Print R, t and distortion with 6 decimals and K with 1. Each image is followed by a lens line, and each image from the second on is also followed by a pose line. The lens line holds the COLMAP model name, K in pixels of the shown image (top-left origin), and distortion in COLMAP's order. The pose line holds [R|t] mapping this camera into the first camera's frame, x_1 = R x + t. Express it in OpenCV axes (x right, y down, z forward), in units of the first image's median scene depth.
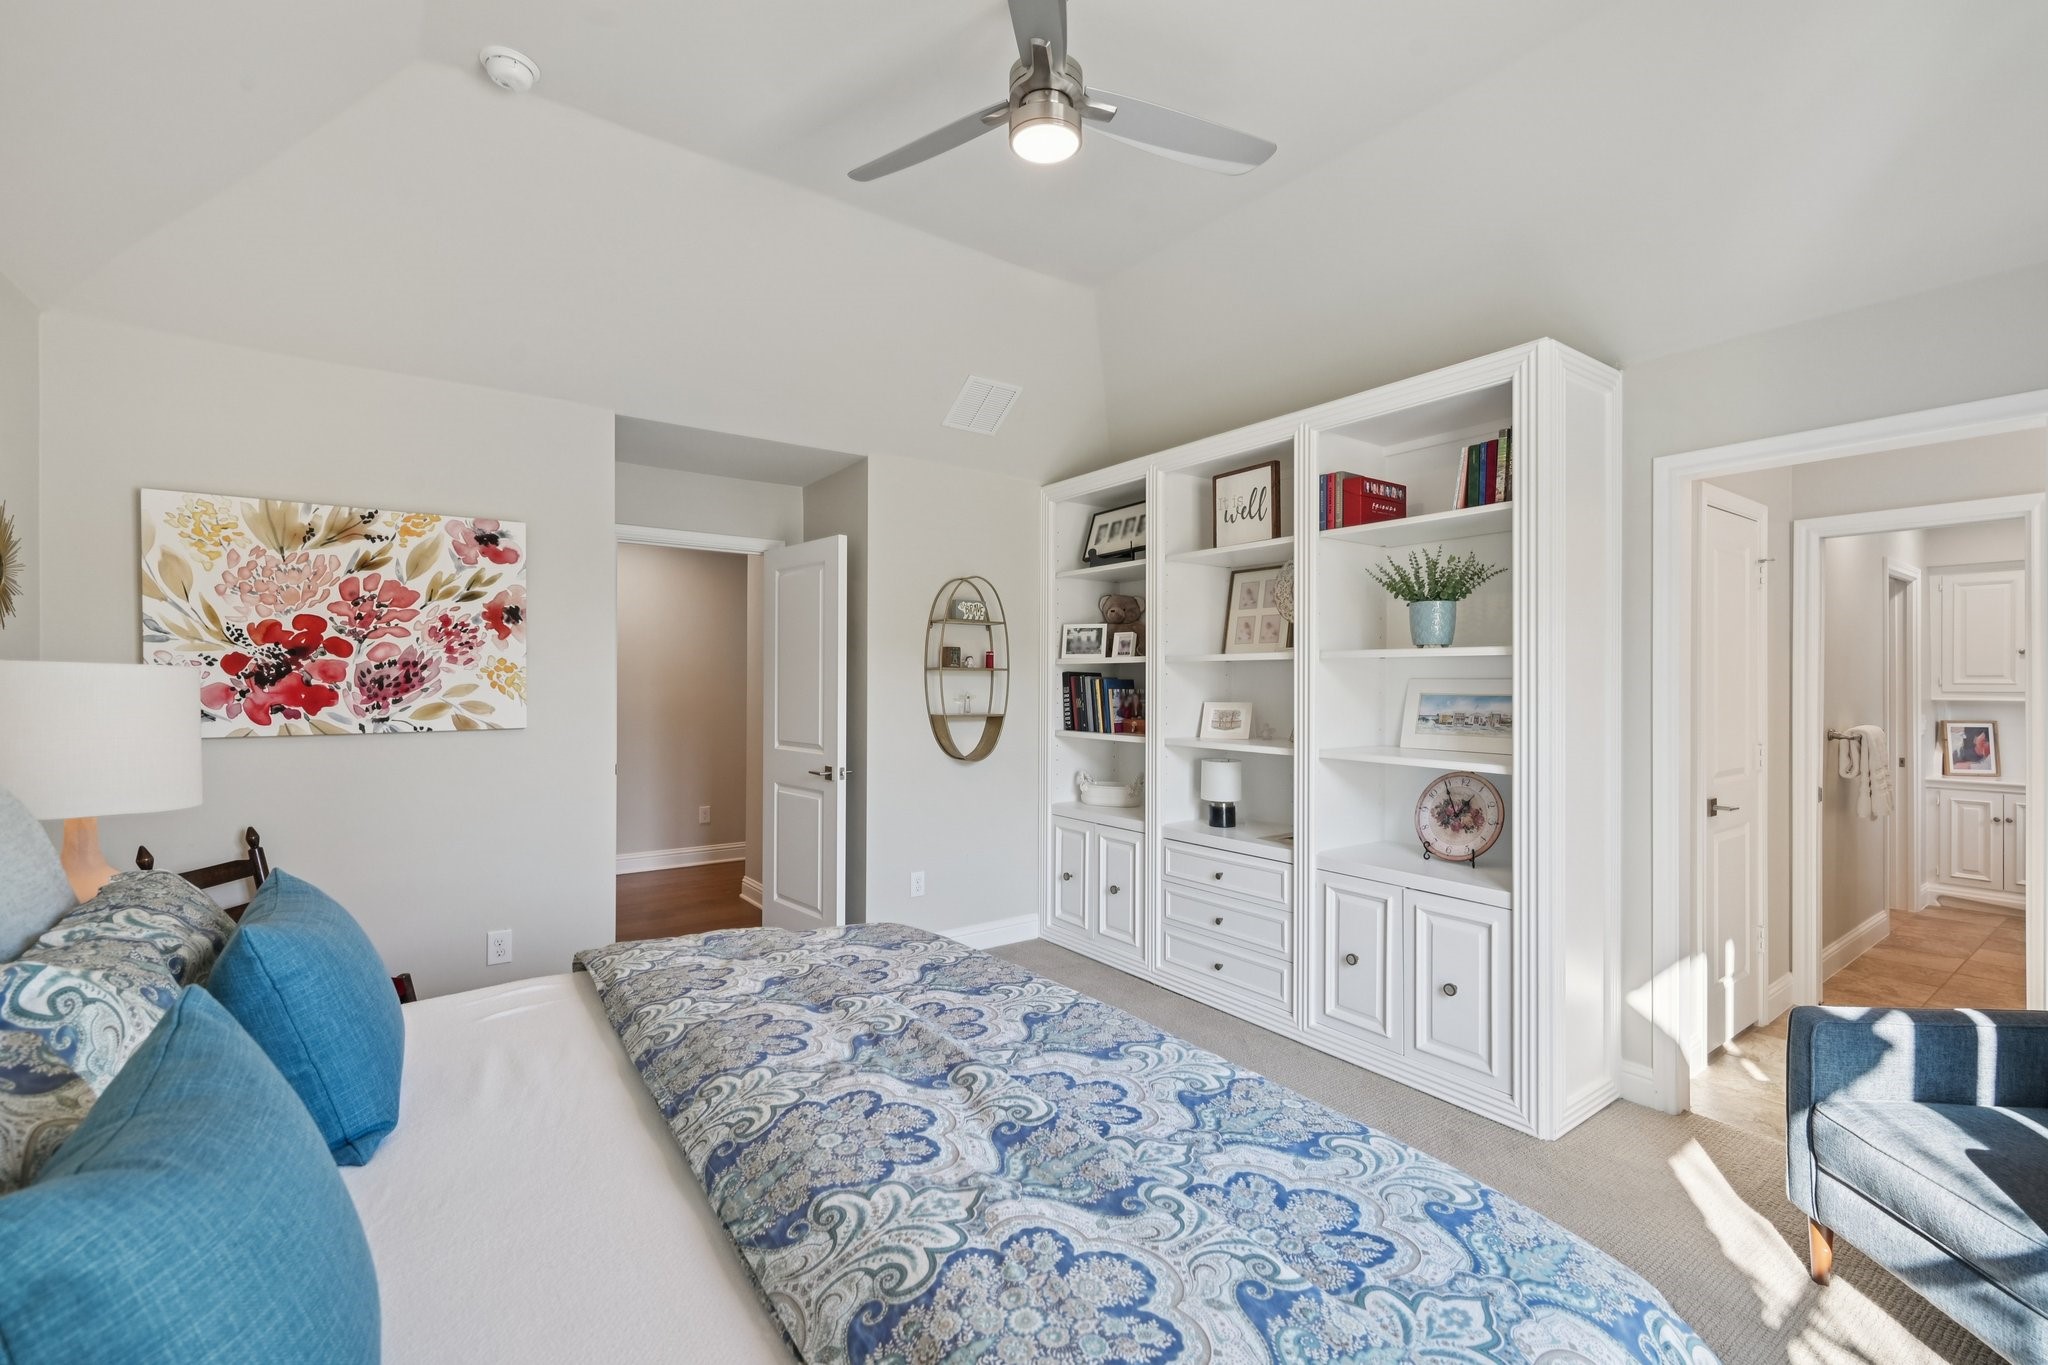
lens RADIAL K [[890.5, 0, 1024.5], [0, 890.5, 688.4], [0, 0, 1]] dist [0.002743, -0.000234]
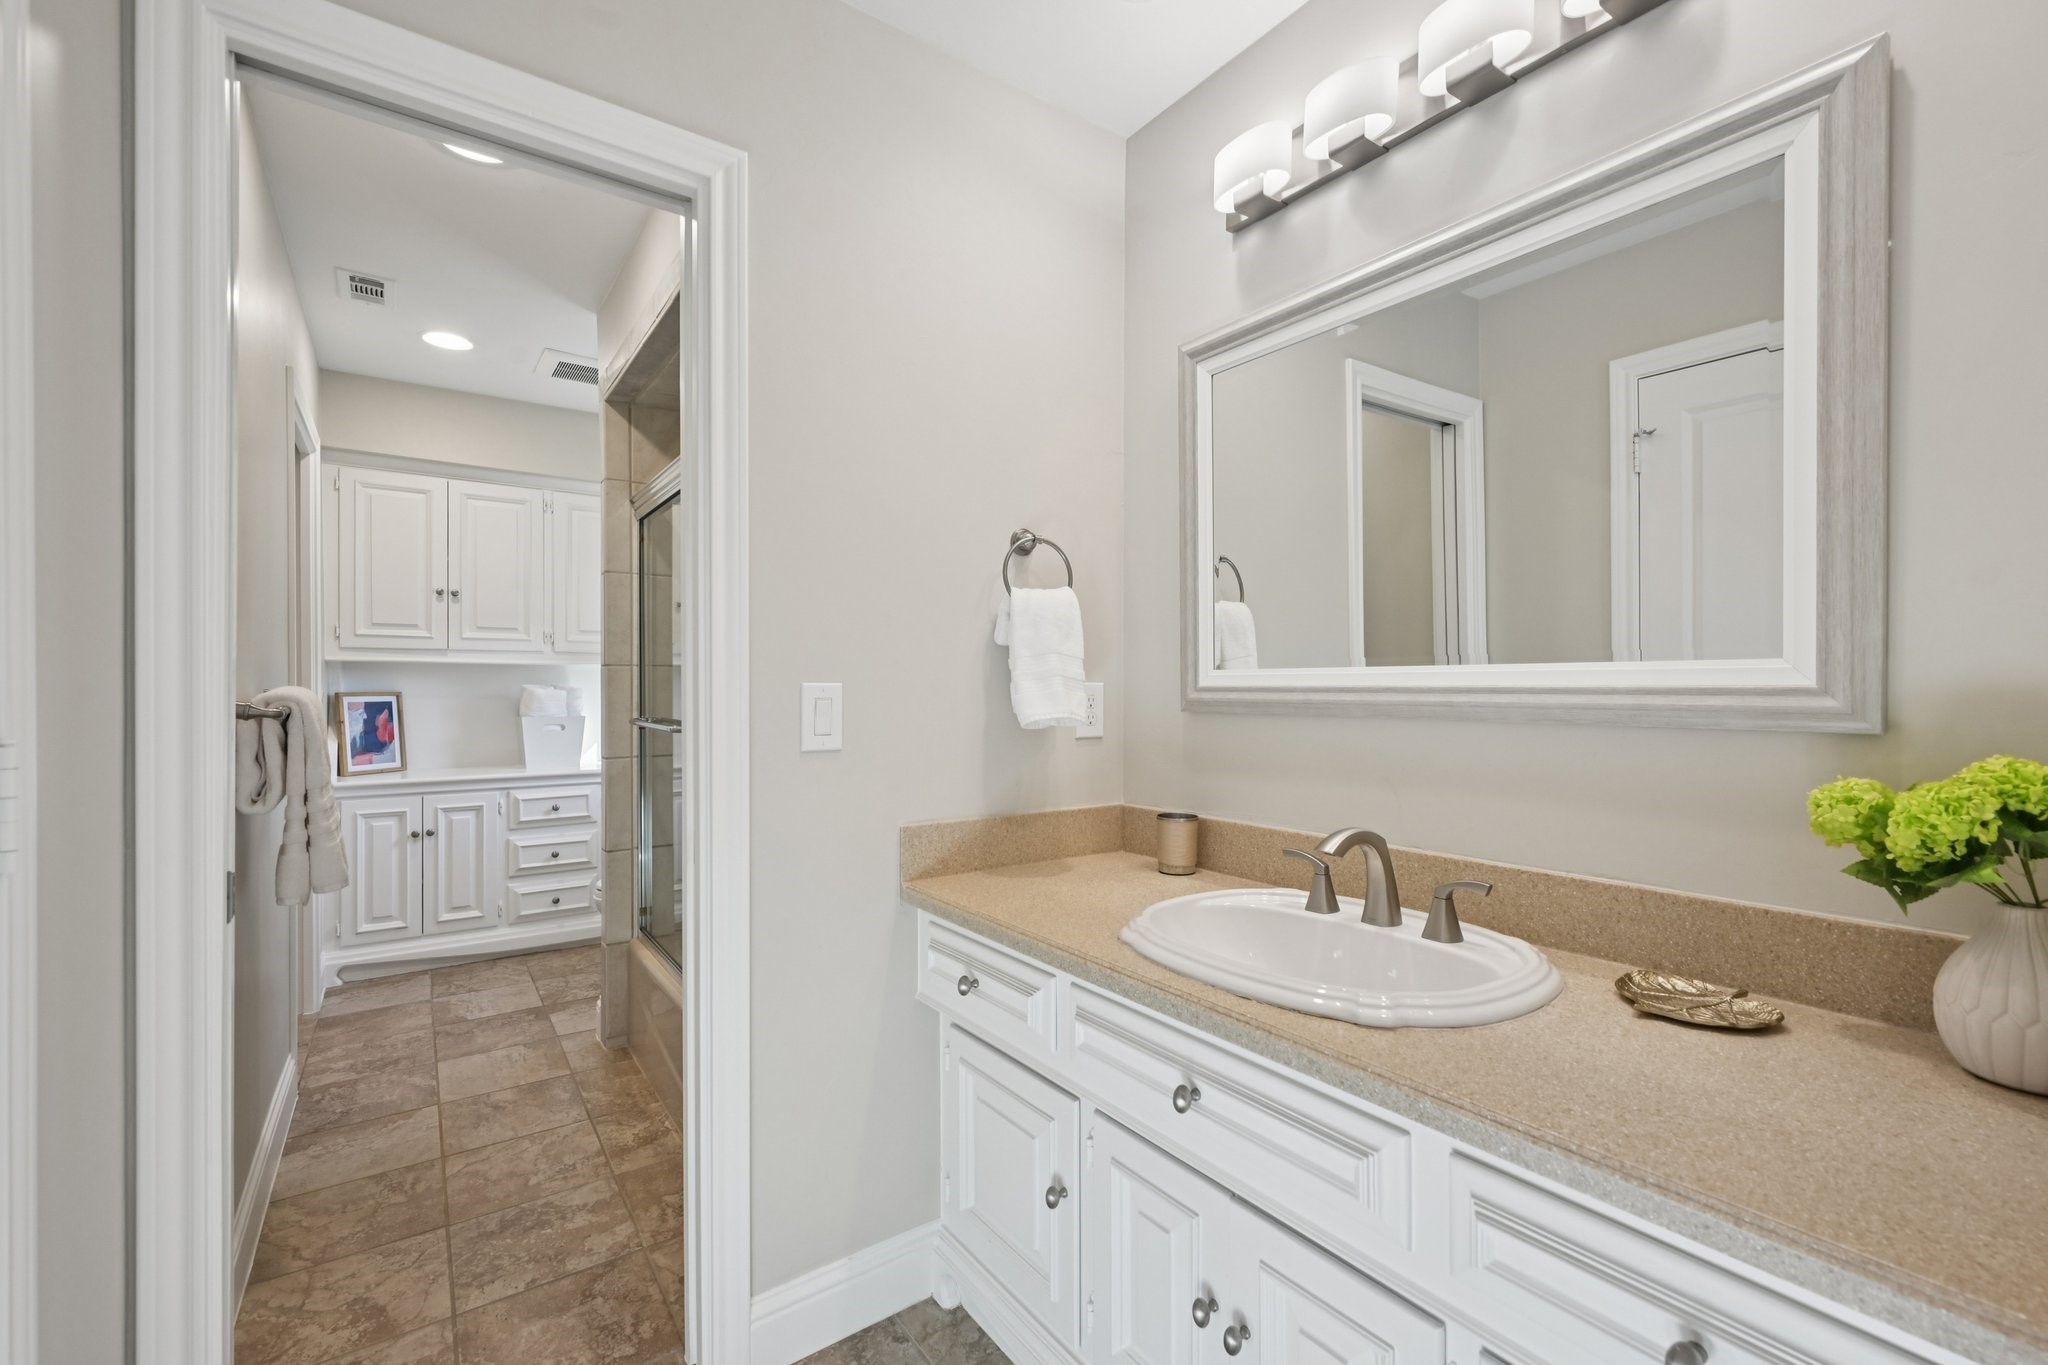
lens RADIAL K [[890.5, 0, 1024.4], [0, 890.5, 686.9], [0, 0, 1]] dist [0.002743, -0.000234]
pose [[0.033617, -0.002211, 0.999432, 0.406496], [0.002350, 0.999995, 0.002133, 0.032396], [-0.999432, 0.002277, 0.033622, 0.490949]]
